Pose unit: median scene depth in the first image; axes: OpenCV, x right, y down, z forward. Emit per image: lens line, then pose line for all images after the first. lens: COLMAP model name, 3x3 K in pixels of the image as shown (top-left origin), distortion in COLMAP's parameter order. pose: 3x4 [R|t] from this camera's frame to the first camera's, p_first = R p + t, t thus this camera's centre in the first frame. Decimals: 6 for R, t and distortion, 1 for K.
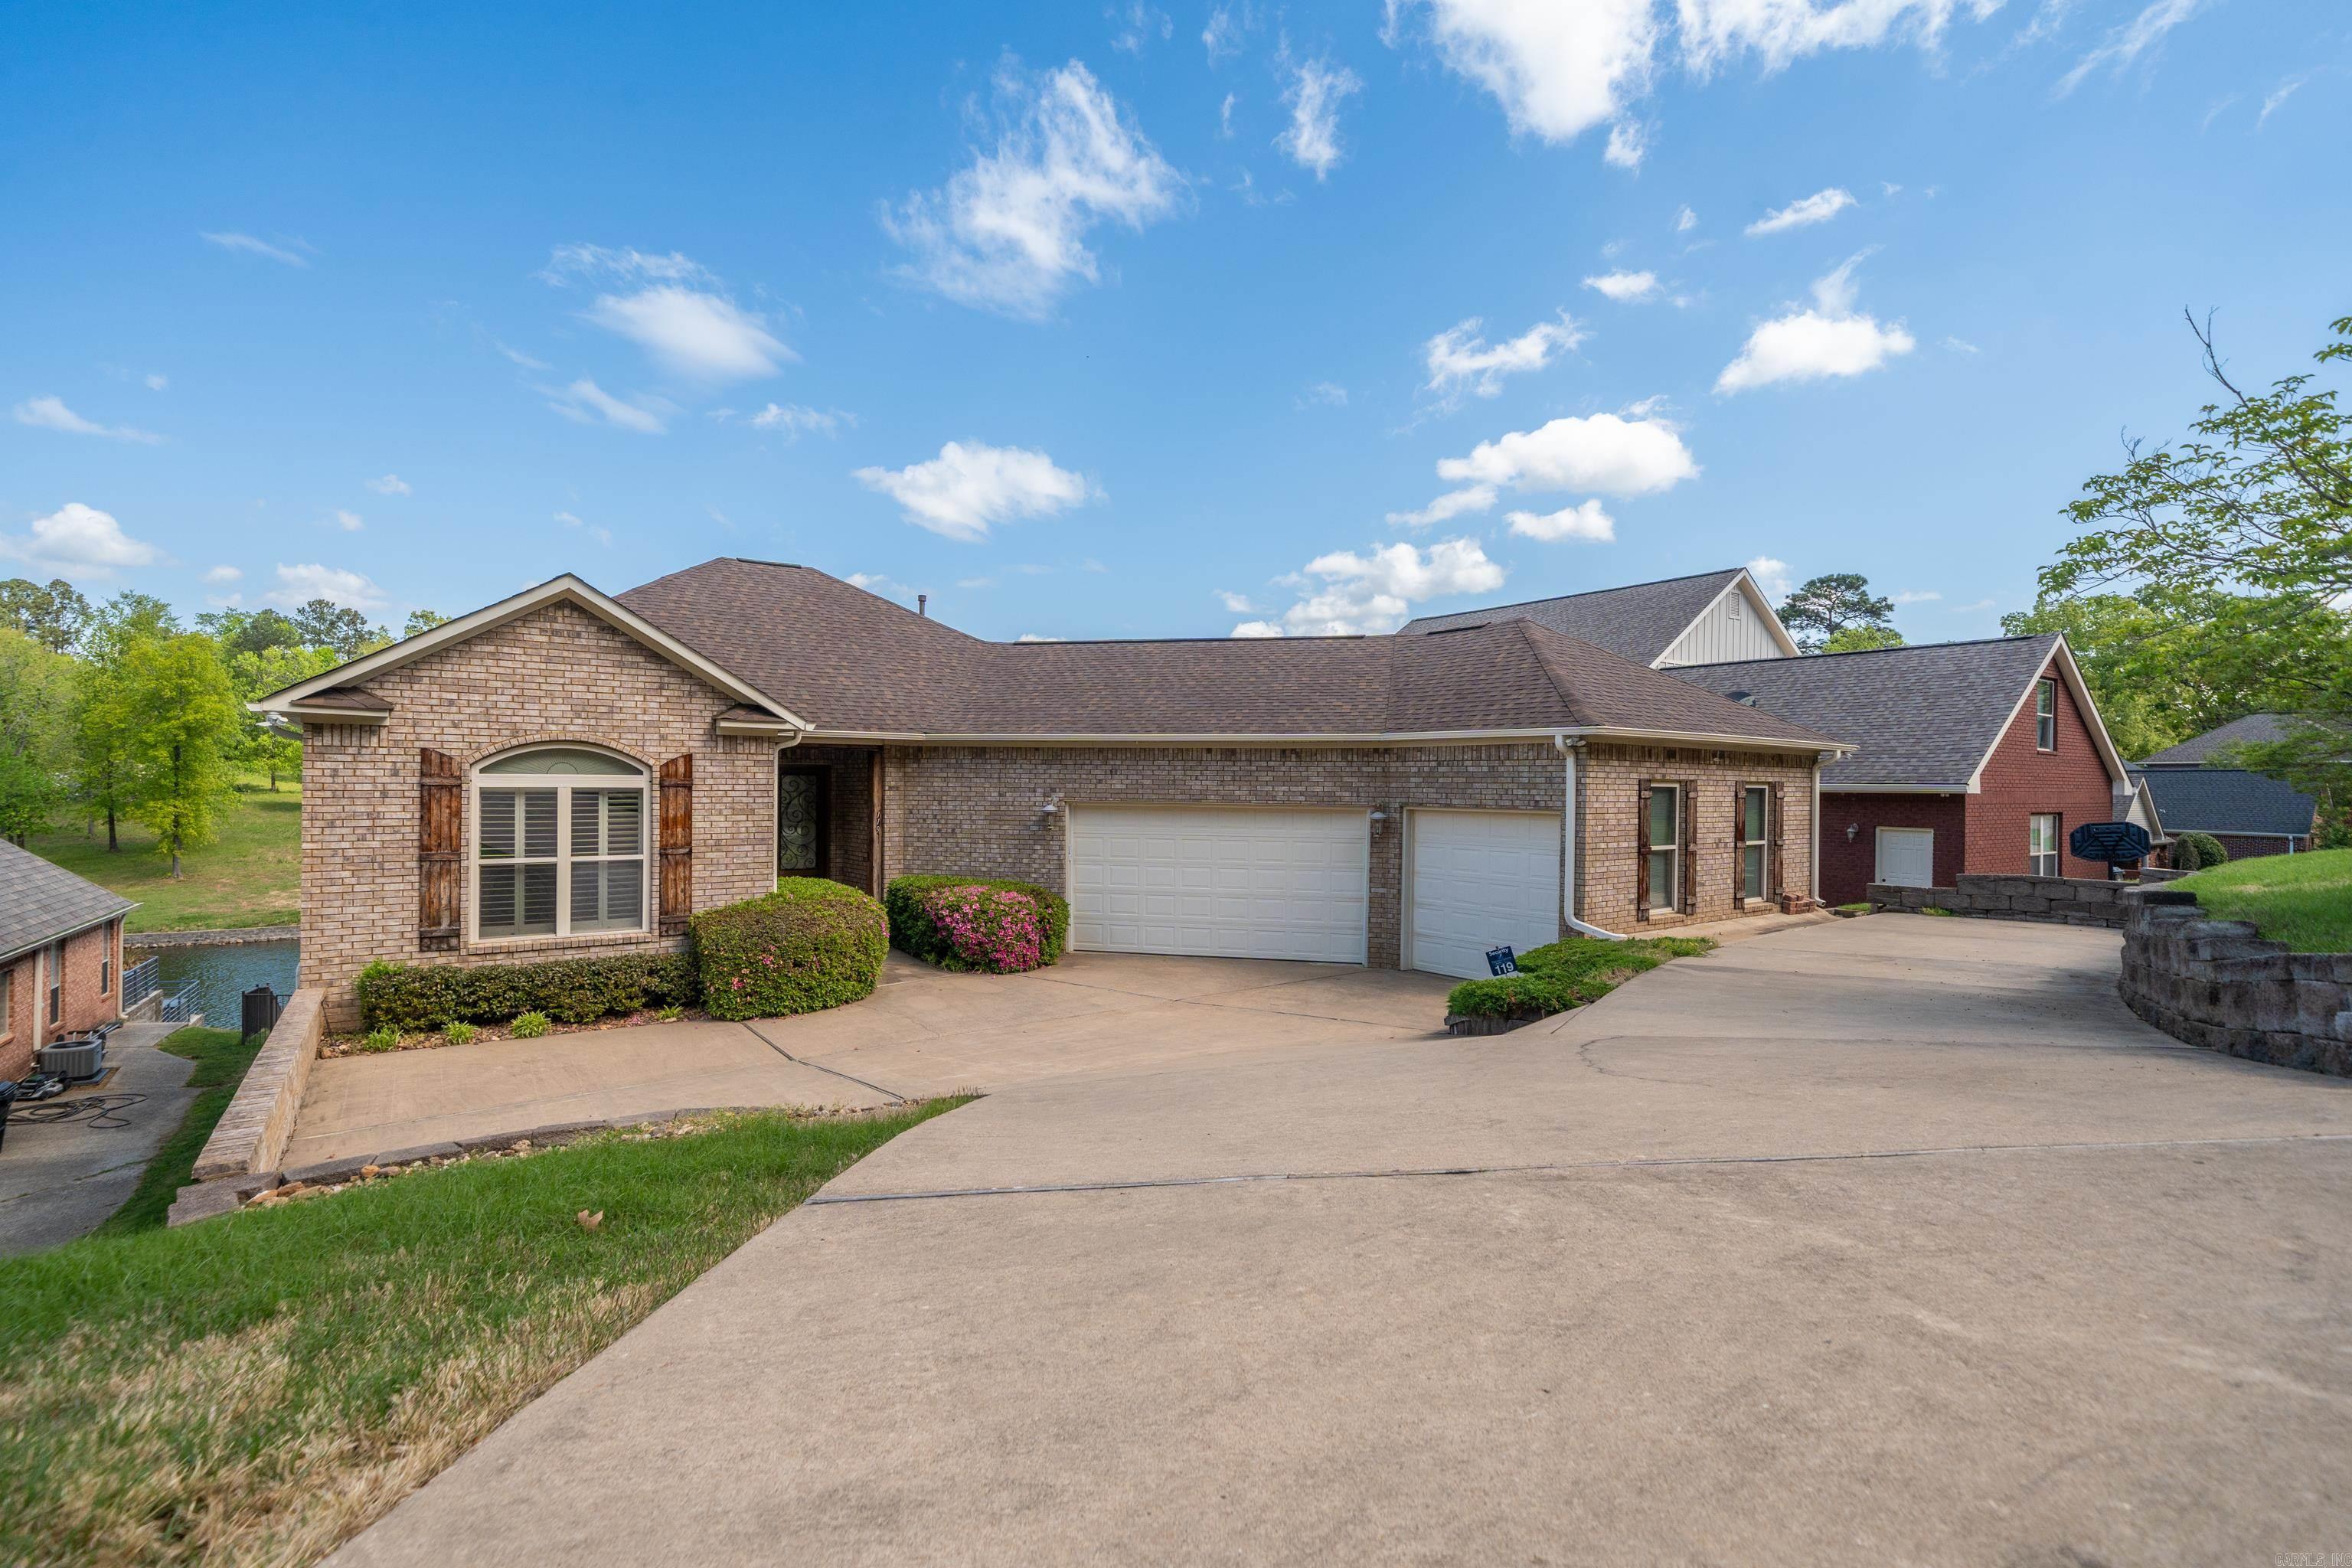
lens RADIAL K [[1074.2, 0, 1176.0], [0, 1074.2, 784.0], [0, 0, 1]] dist [-0.011482, 0.001018]
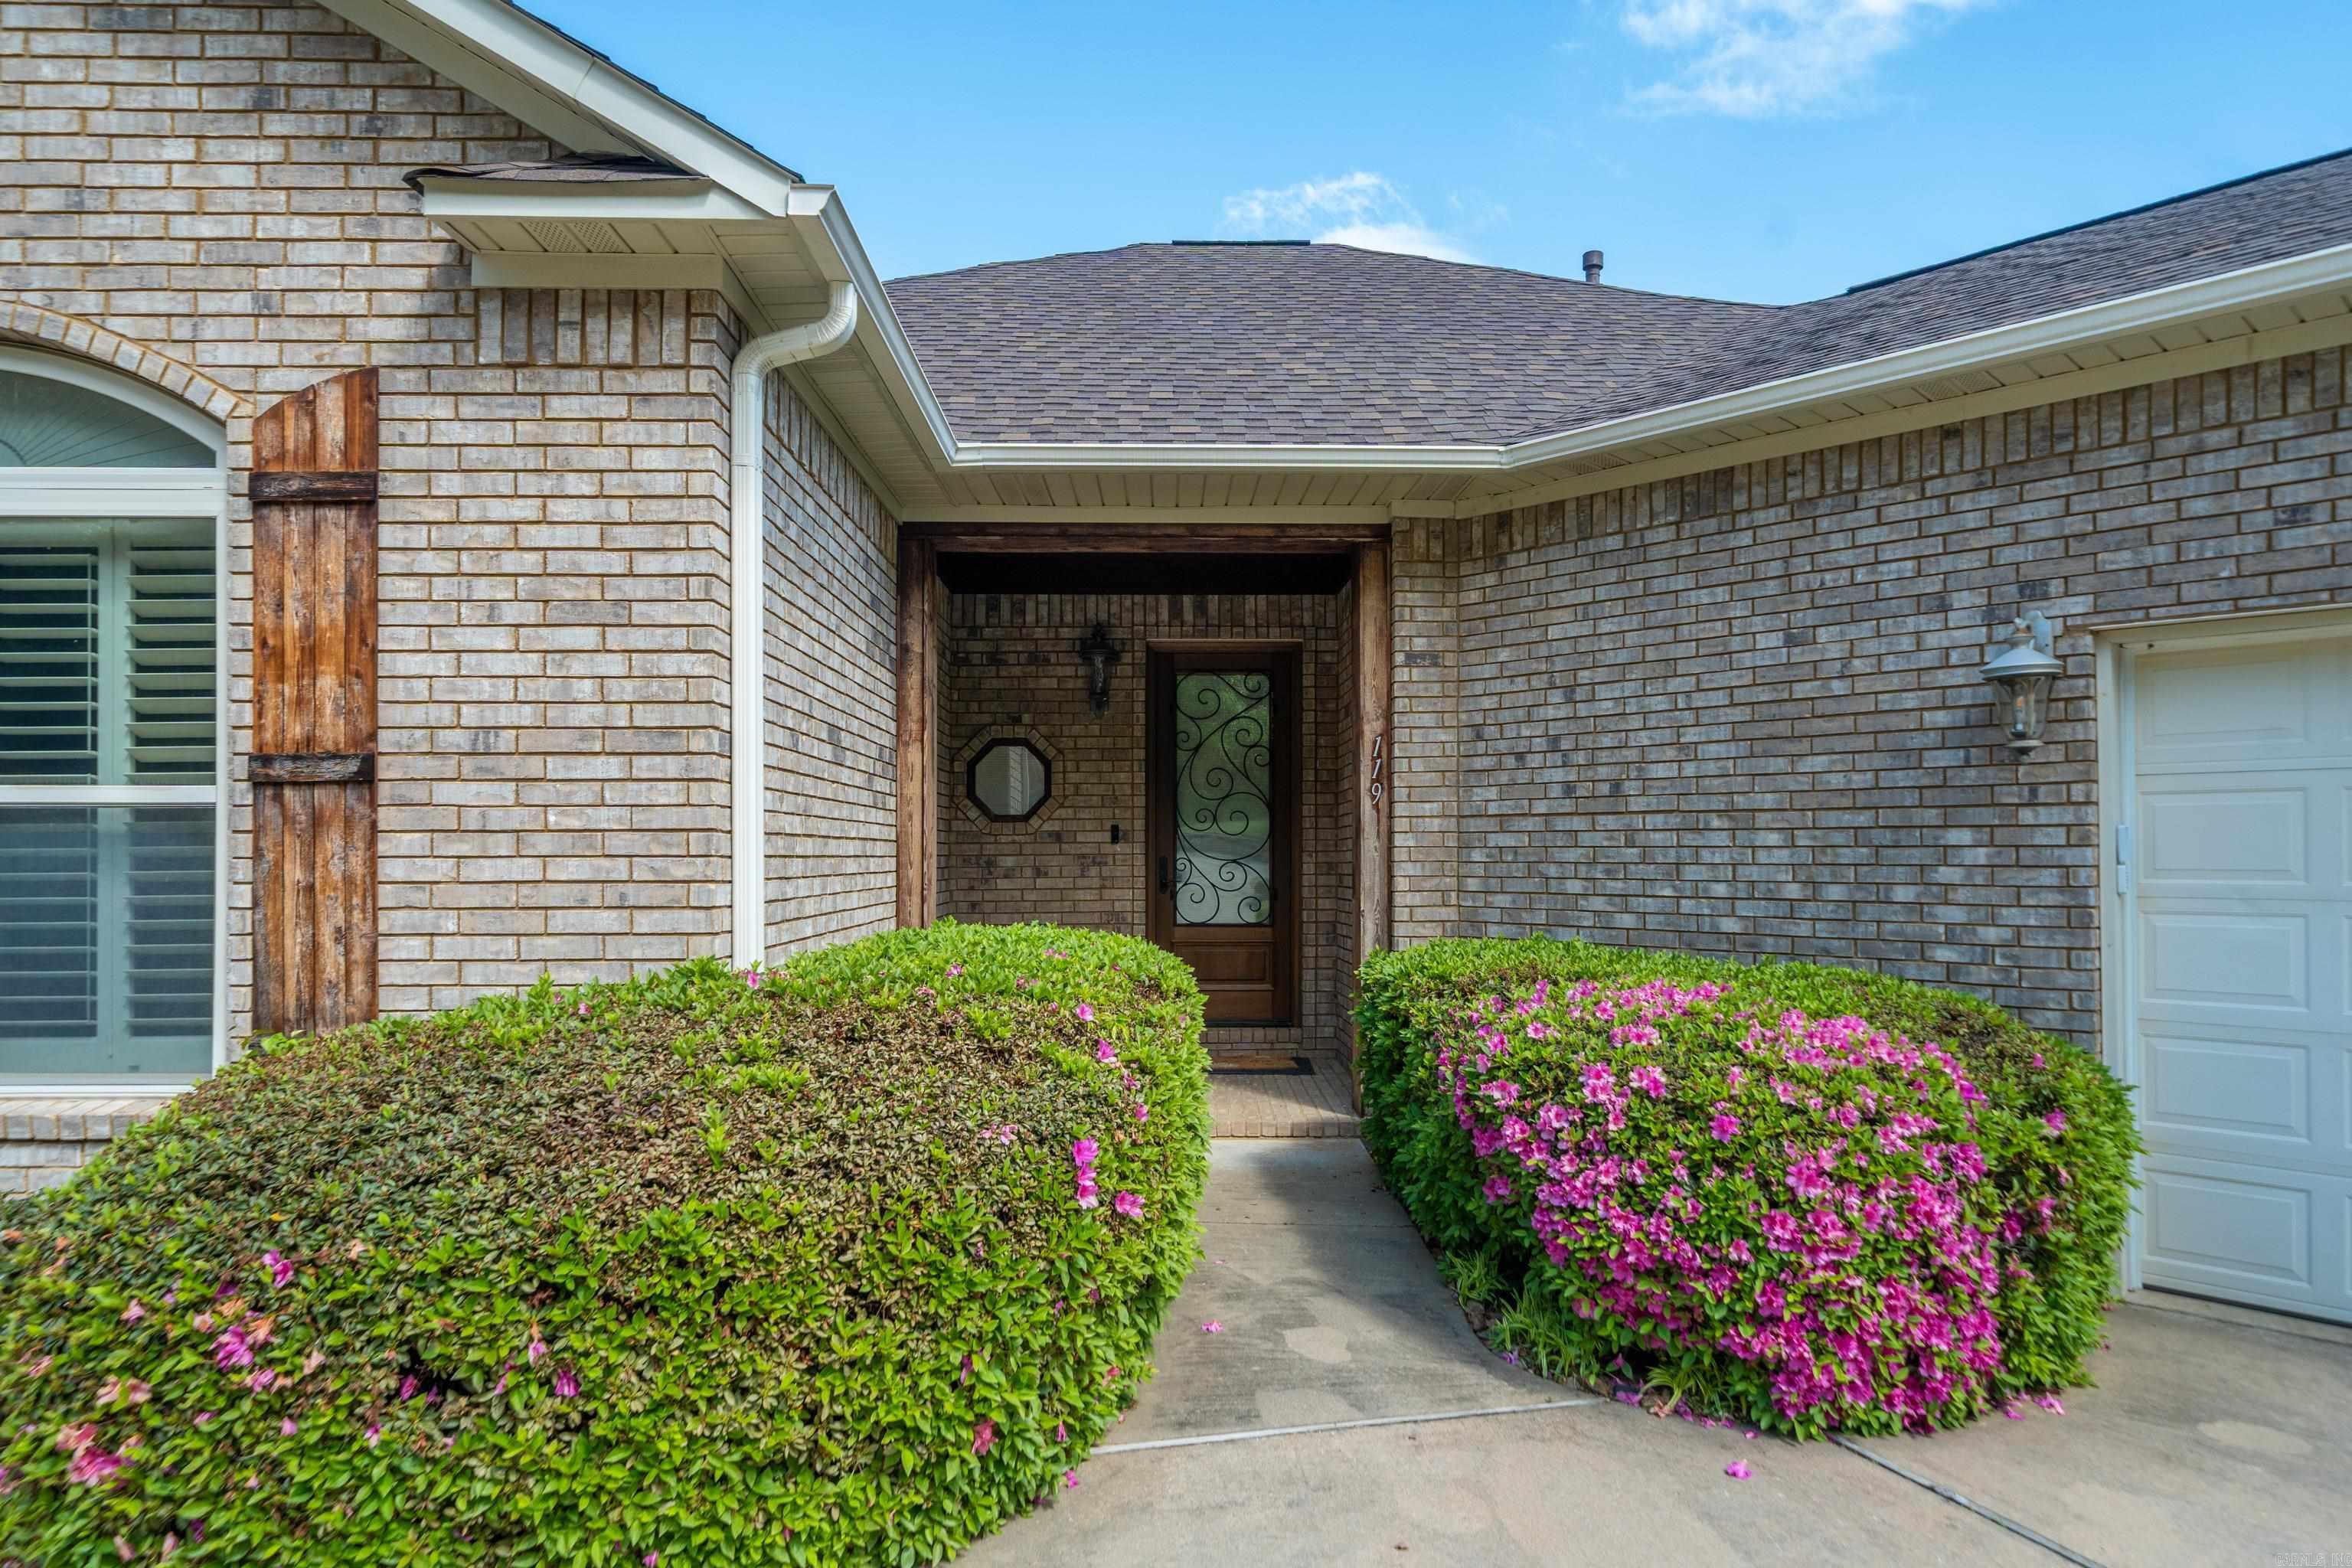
lens RADIAL K [[1396.4, 0, 1176.8], [0, 1396.4, 854.7], [0, 0, 1]] dist [-0.007893, -0.001060]
pose [[0.824711, -0.009245, -0.565478, -0.110041], [0.005540, 0.999950, -0.008268, 0.073170], [0.565527, 0.003686, 0.824722, 0.729335]]
